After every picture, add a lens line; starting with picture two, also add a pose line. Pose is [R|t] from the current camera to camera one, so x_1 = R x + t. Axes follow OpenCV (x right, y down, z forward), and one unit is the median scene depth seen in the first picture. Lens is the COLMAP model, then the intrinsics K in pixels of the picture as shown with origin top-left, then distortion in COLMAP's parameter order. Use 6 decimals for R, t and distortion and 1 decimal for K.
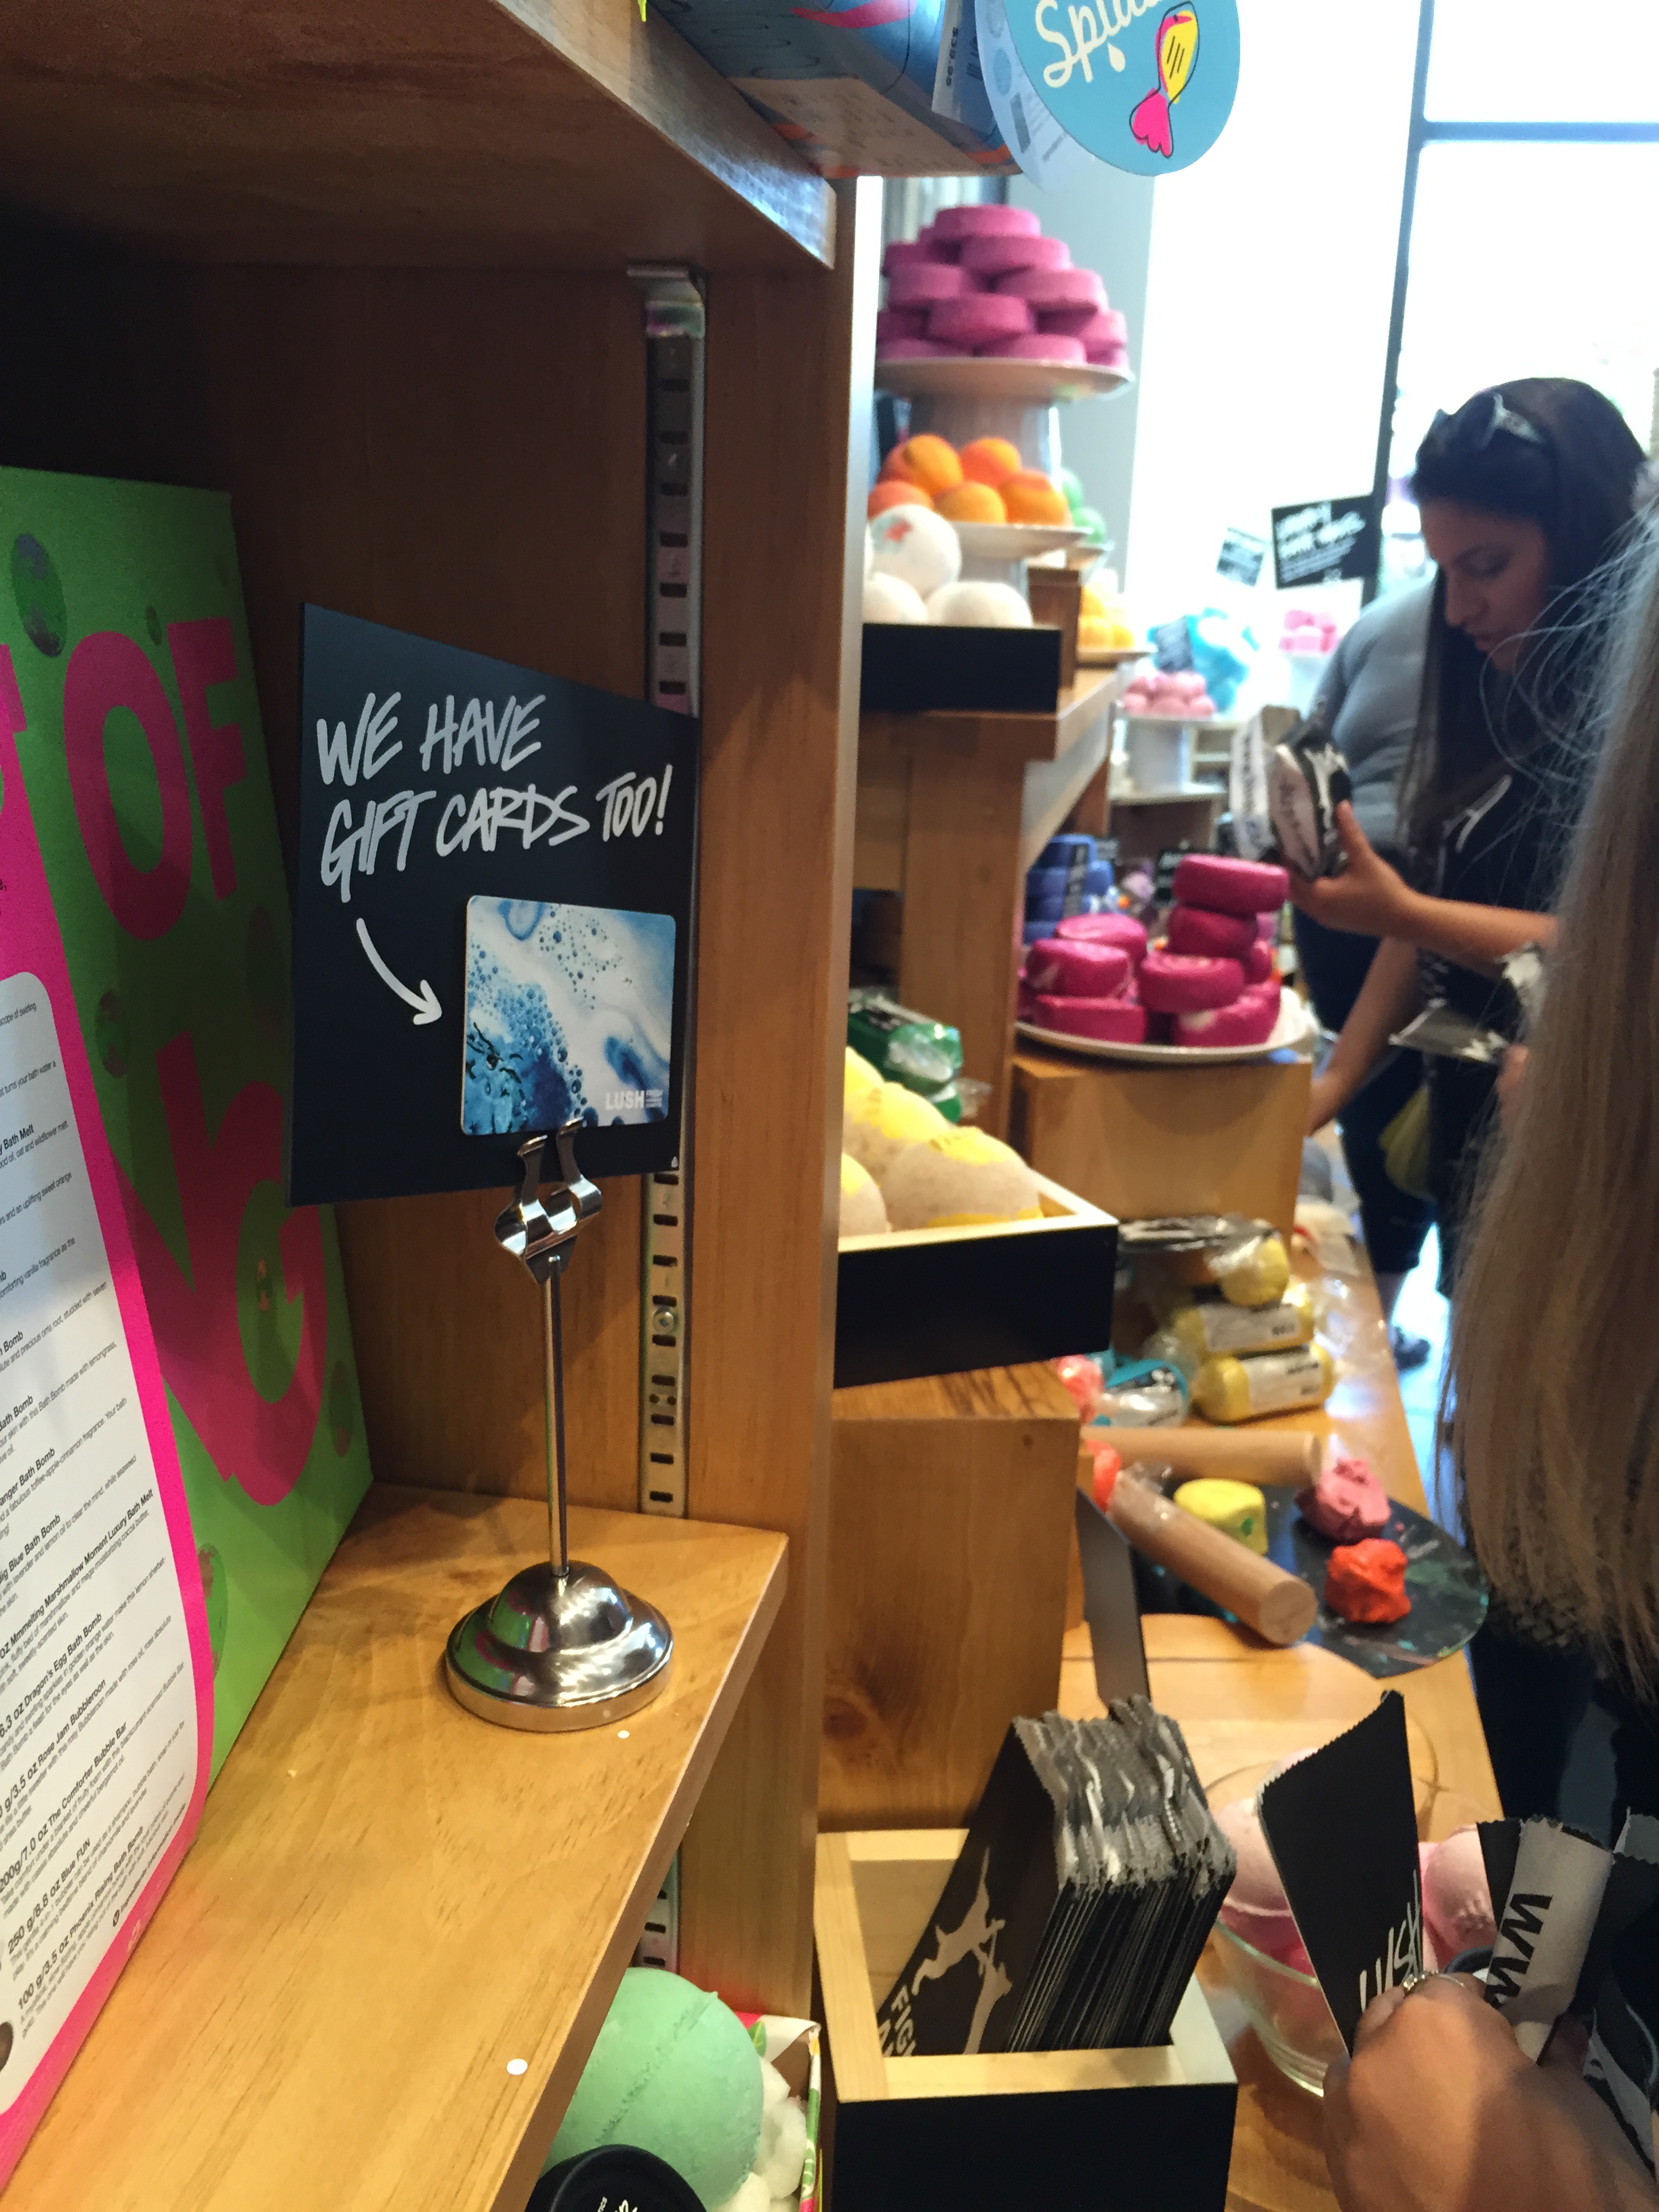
lens RADIAL K [[1871.8, 0, 832.6], [0, 1871.8, 1102.9], [0, 0, 1]] dist [0.016778, 0.007688]
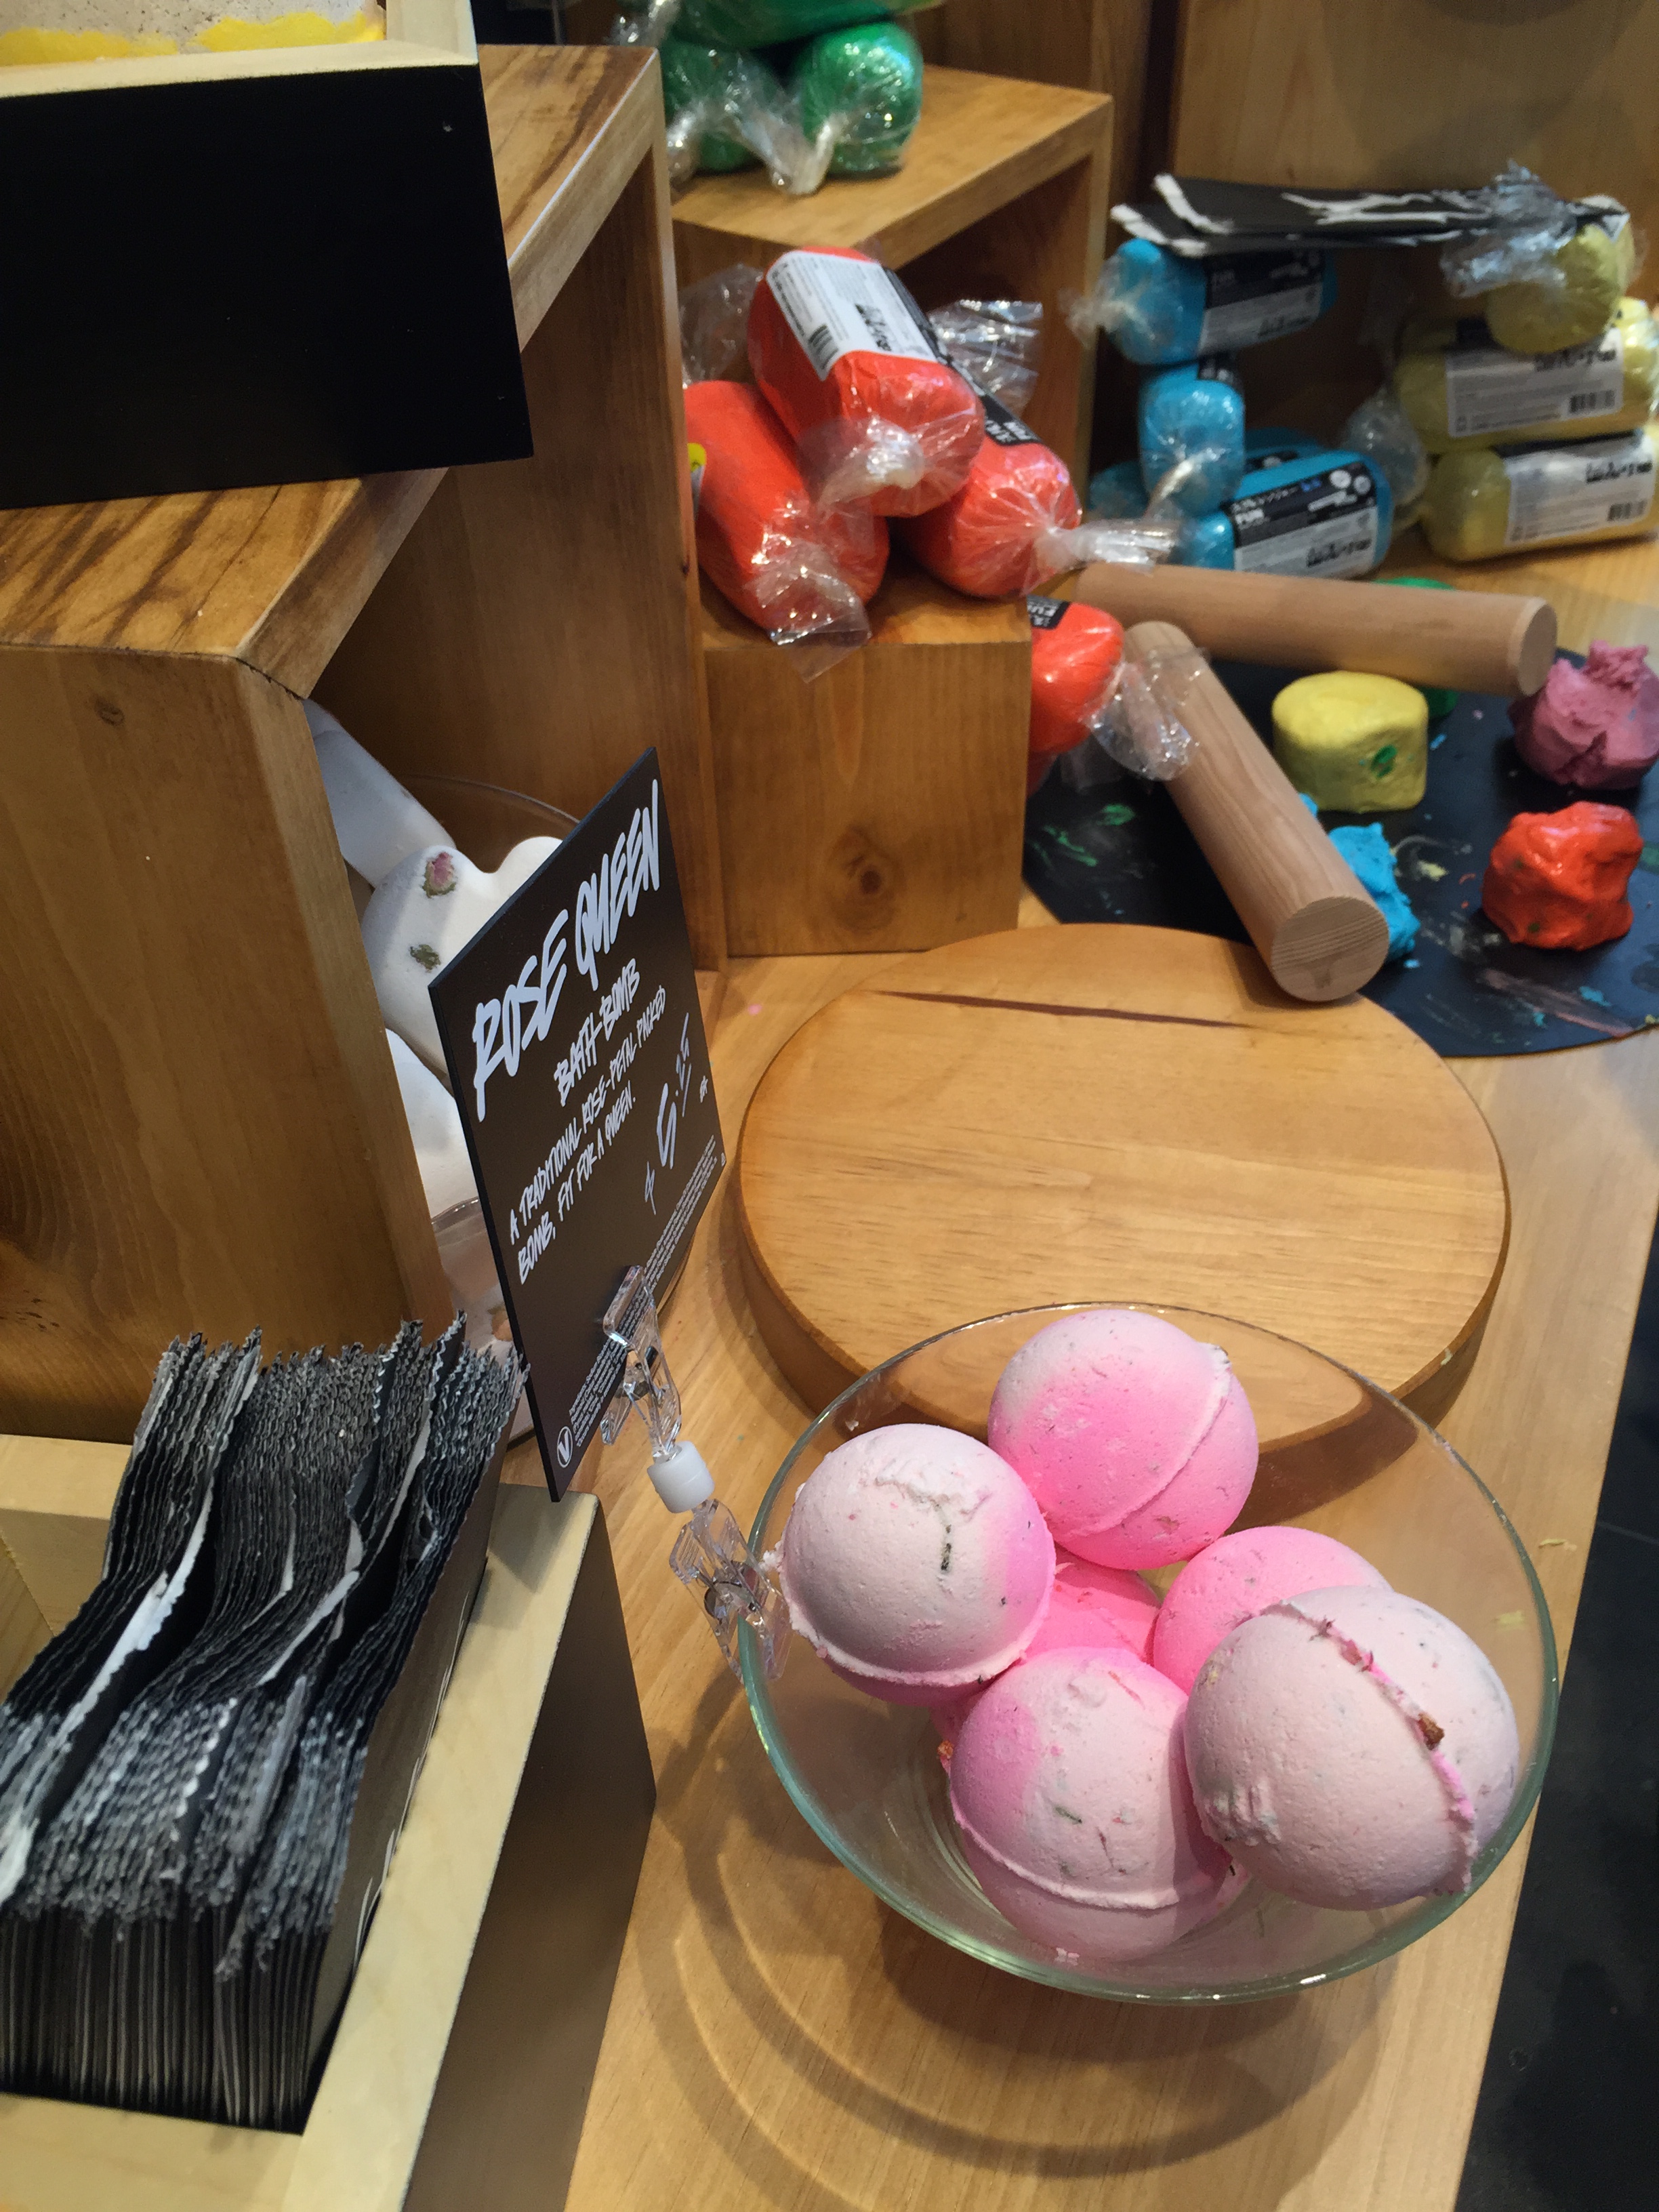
lens RADIAL K [[1871.8, 0, 822.7], [0, 1871.8, 1104.1], [0, 0, 1]] dist [0.016778, 0.007688]
pose [[0.966885, 0.111640, -0.229498, 0.175402], [0.008968, 0.883828, 0.467725, 0.040812], [0.255054, -0.454295, 0.853559, 0.361088]]
